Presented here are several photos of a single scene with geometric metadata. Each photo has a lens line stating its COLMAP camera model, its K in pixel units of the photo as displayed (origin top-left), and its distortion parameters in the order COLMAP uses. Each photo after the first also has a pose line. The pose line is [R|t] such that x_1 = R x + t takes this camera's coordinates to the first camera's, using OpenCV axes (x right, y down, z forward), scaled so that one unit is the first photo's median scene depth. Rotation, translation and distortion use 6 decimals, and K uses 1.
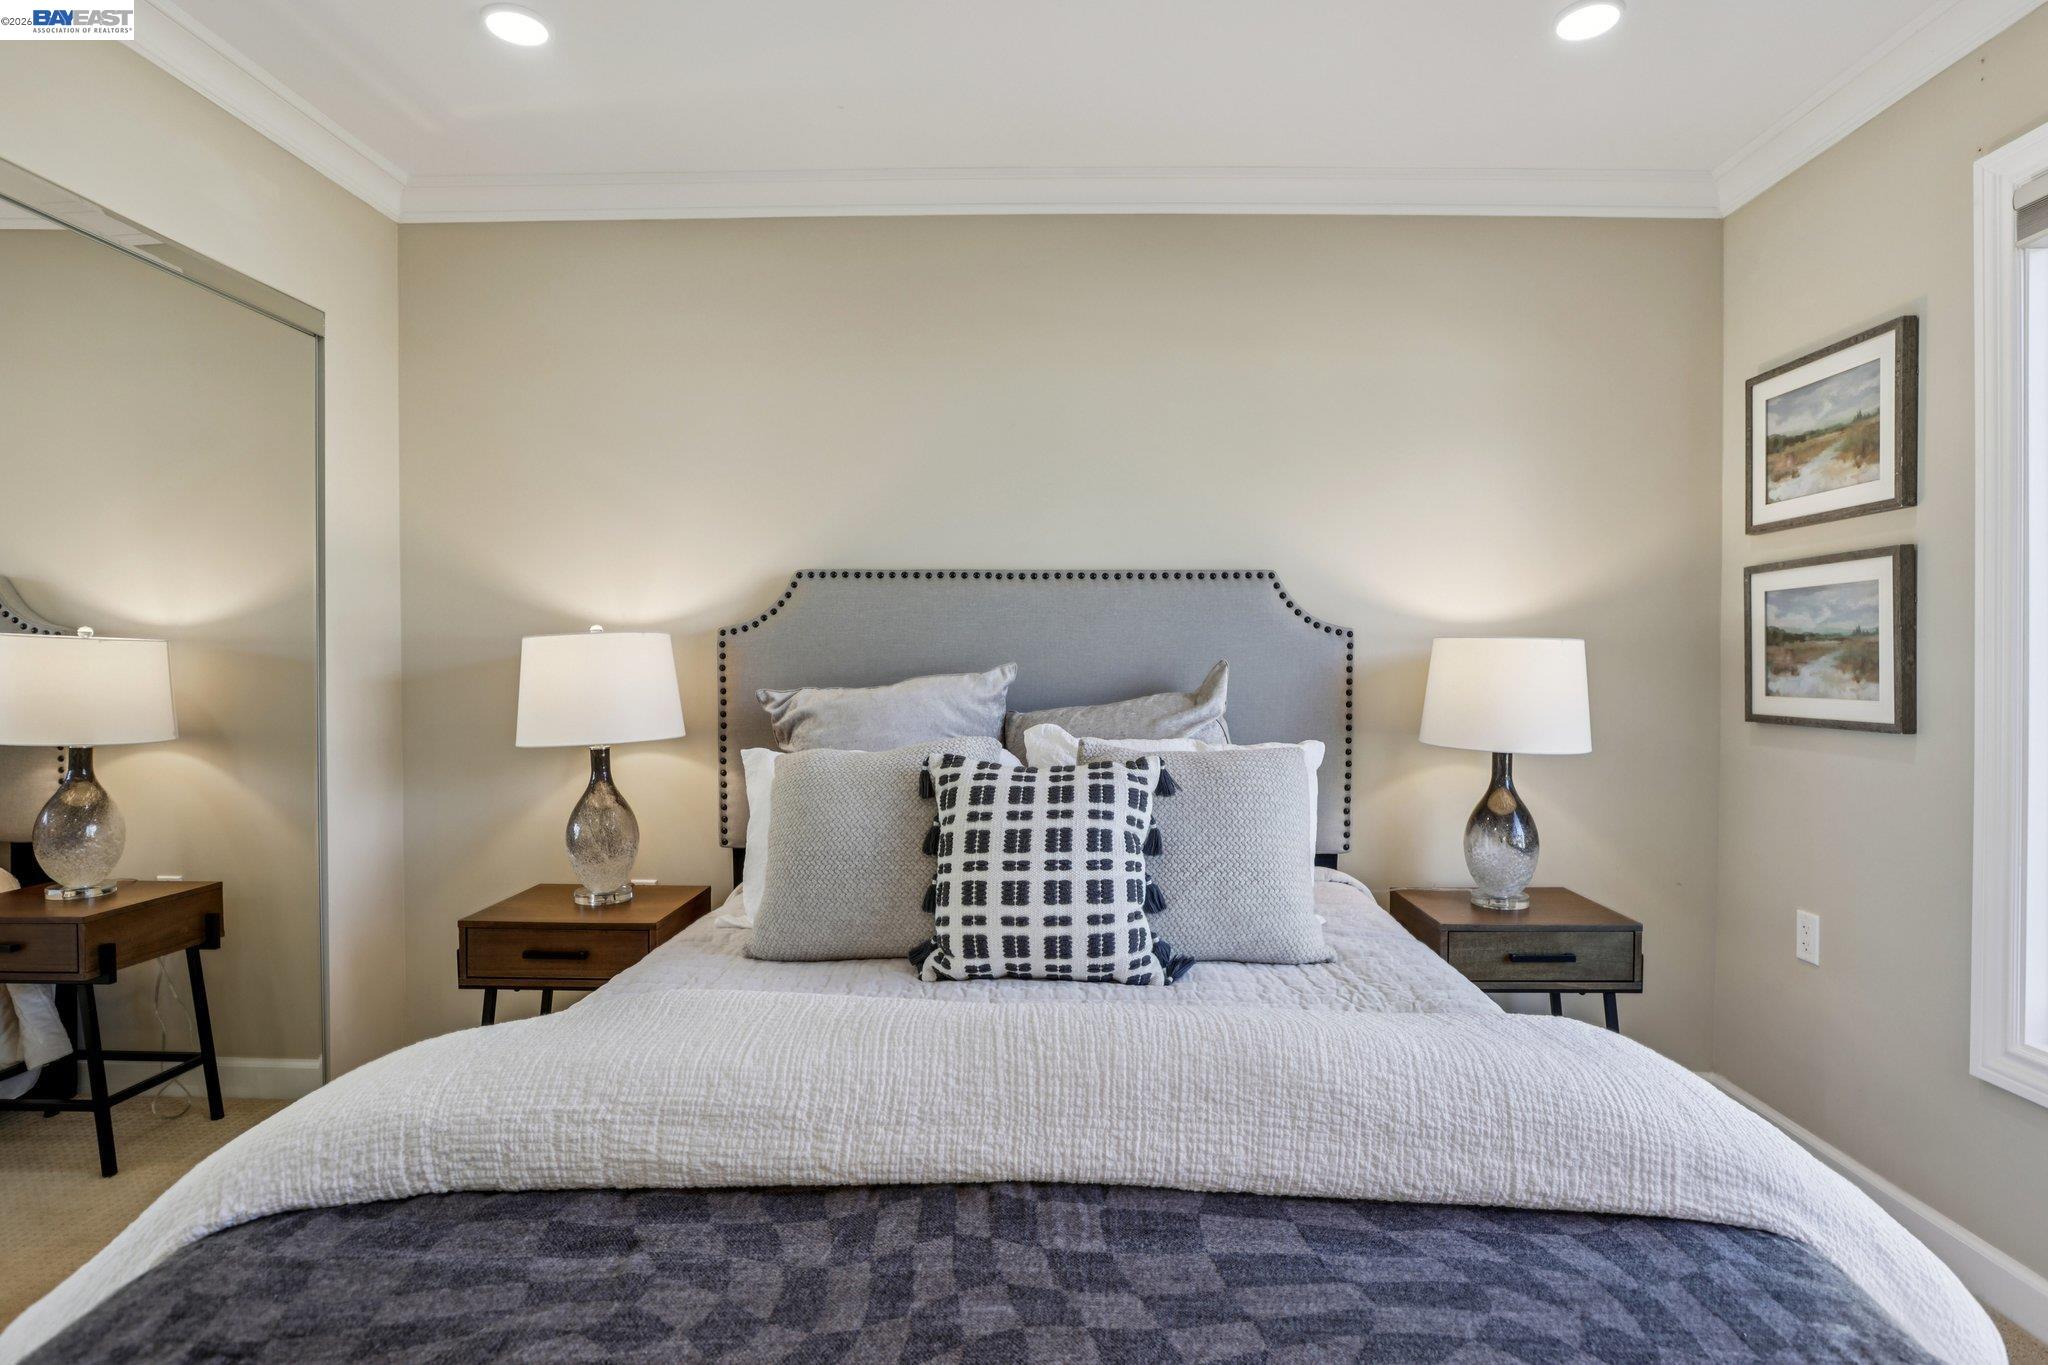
lens RADIAL K [[1057.6, 0, 1071.8], [0, 1057.6, 686.7], [0, 0, 1]] dist [-0.031321, 0.007841]
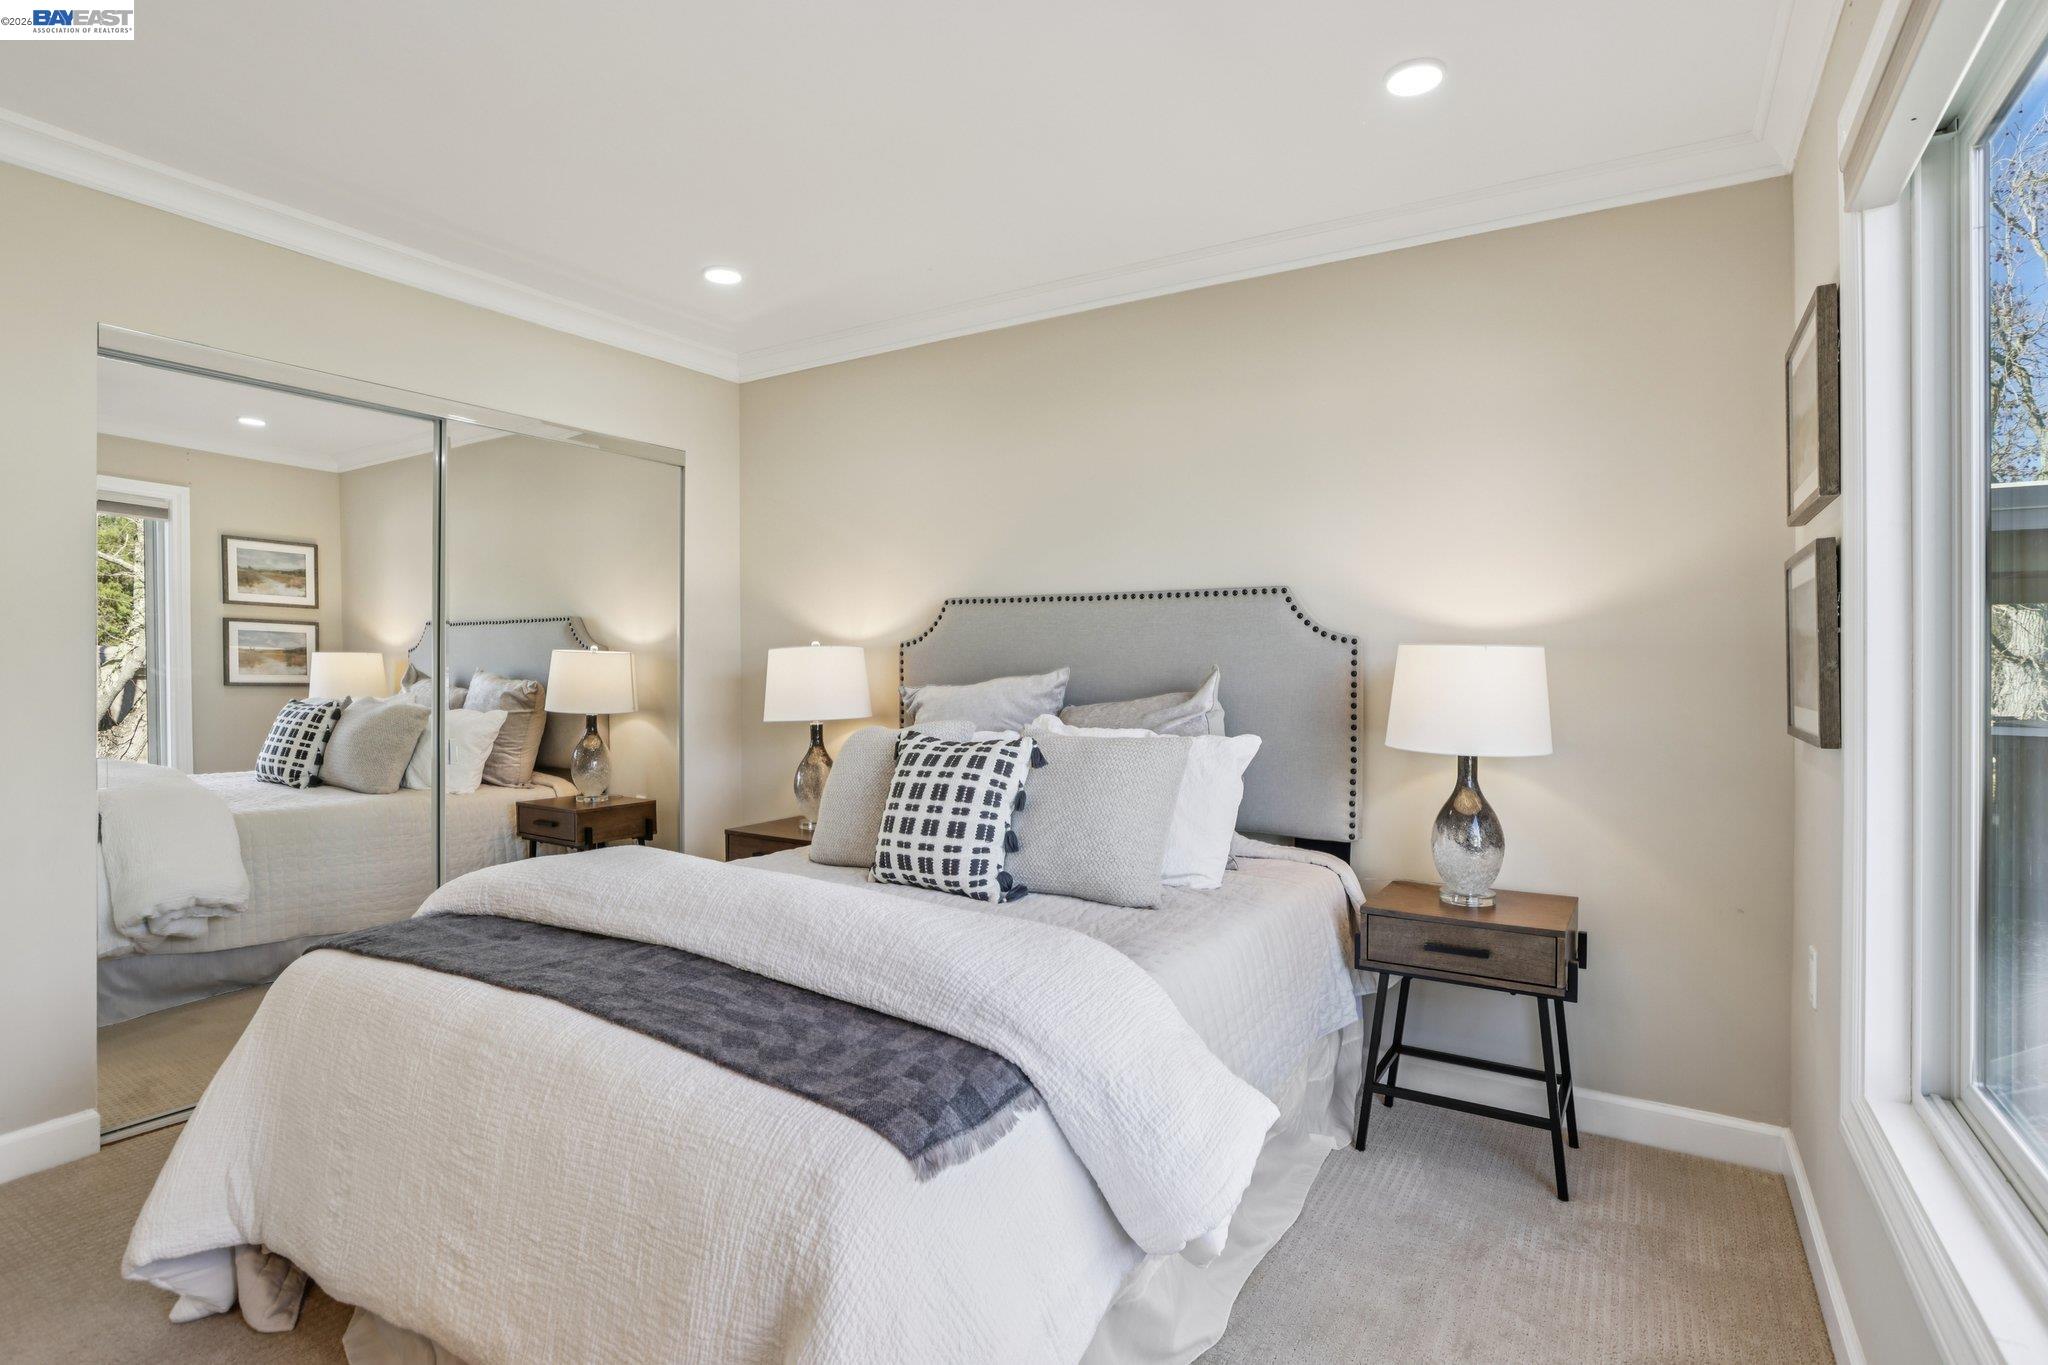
lens RADIAL K [[1057.6, 0, 1054.7], [0, 1057.6, 678.0], [0, 0, 1]] dist [-0.031321, 0.007841]
pose [[0.854918, 0.006897, -0.518717, 0.612486], [-0.011823, 0.999911, -0.006190, -0.001726], [0.518628, 0.011425, 0.854924, -0.100974]]
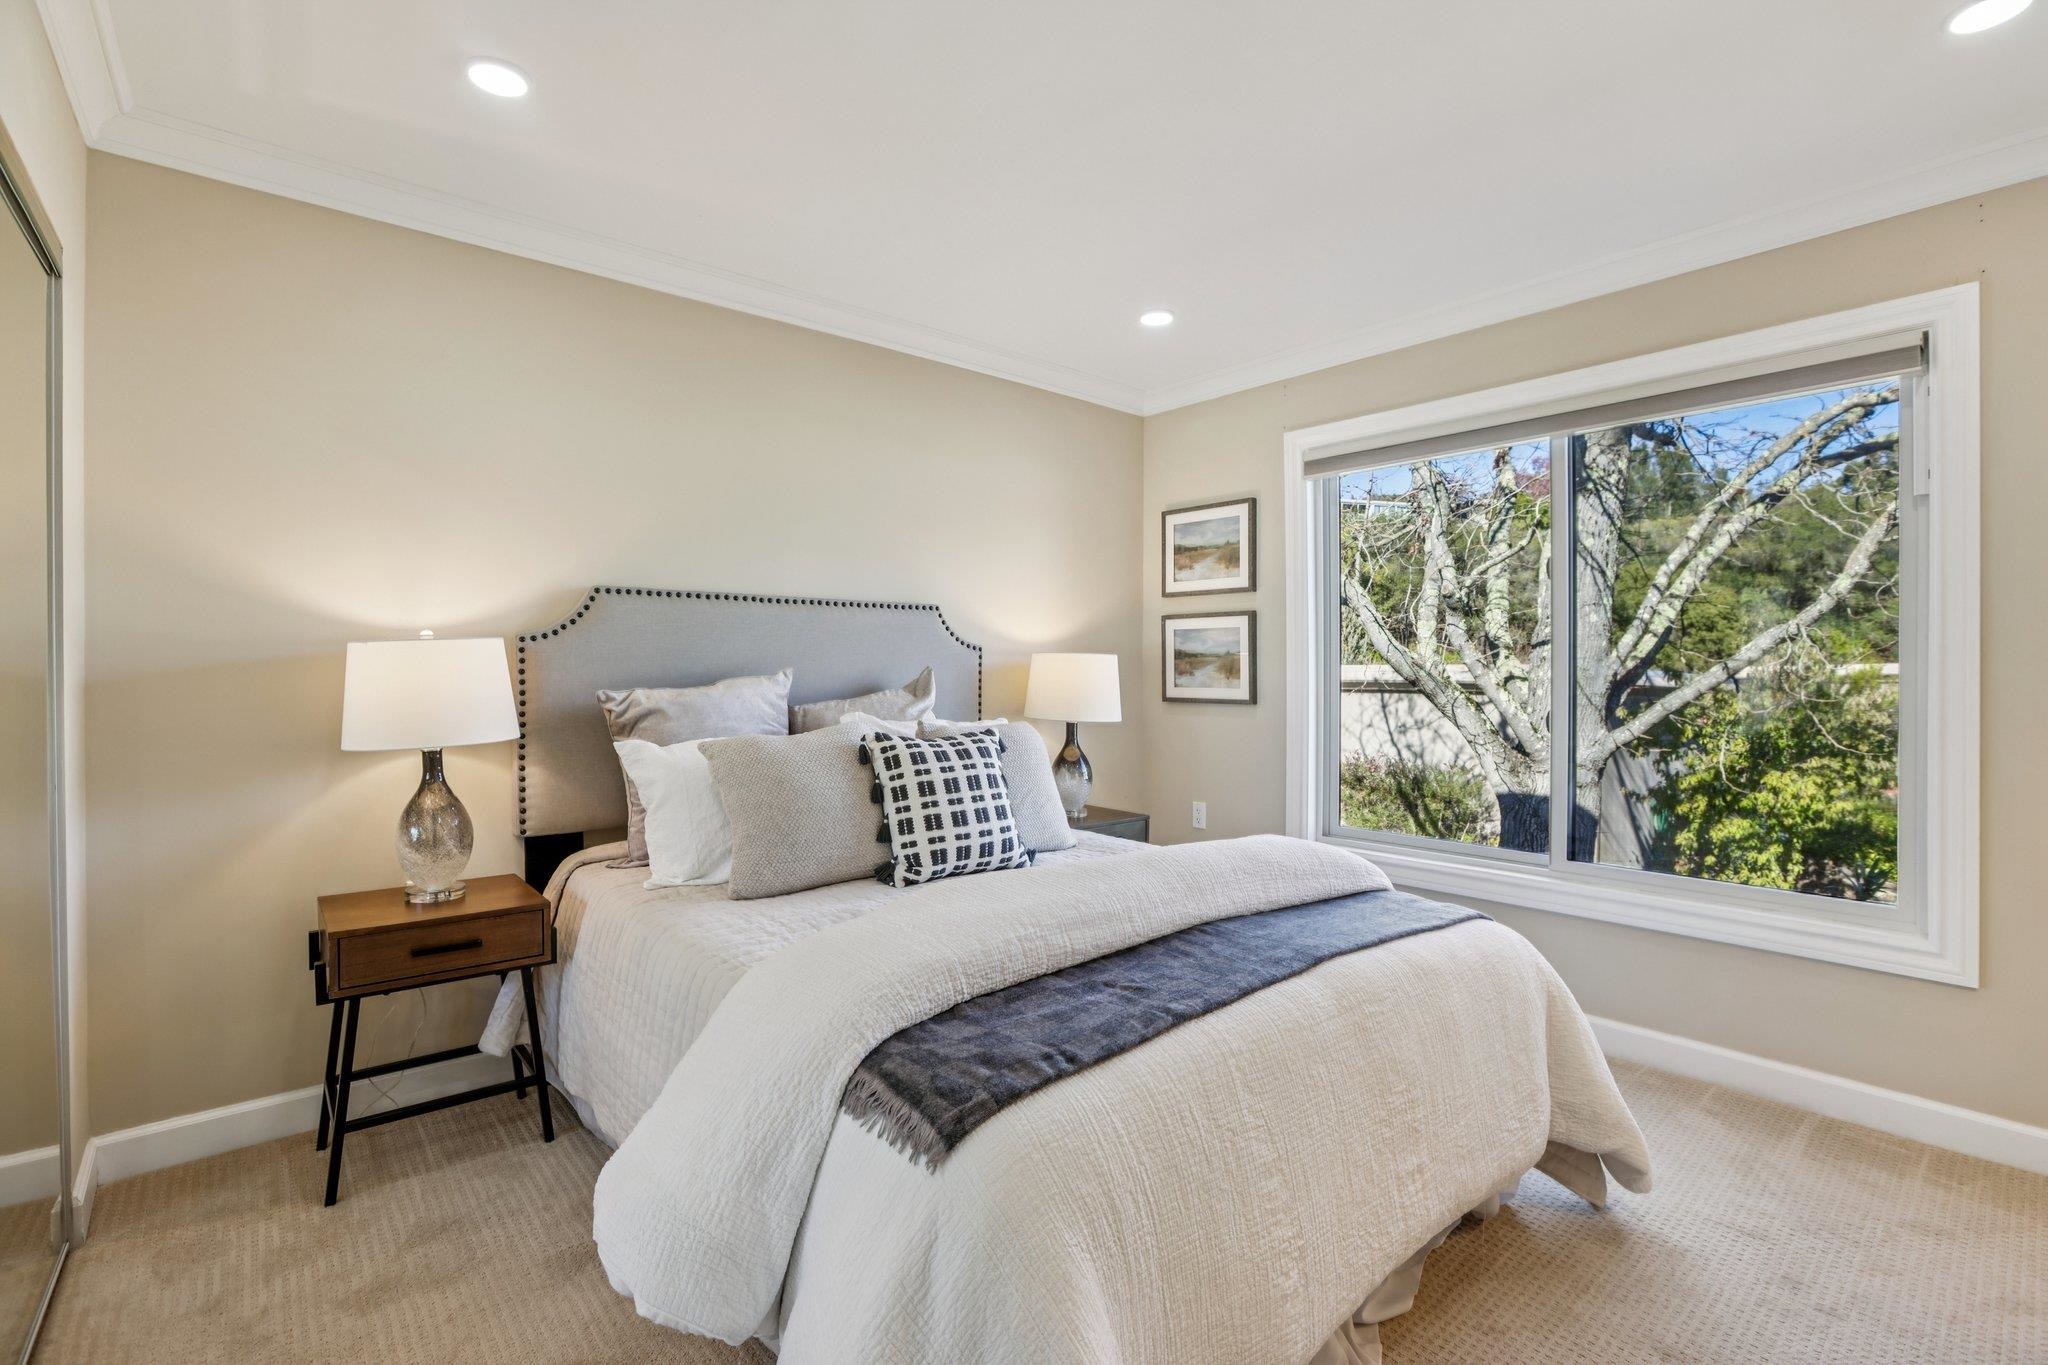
lens RADIAL K [[941.2, 0, 1057.0], [0, 941.2, 666.3], [0, 0, 1]] dist [-0.036791, 0.009396]
pose [[0.744156, 0.003369, 0.667997, -0.603313], [0.009759, 0.999826, -0.015915, -0.002999], [-0.667934, 0.018362, 0.743994, -0.085710]]
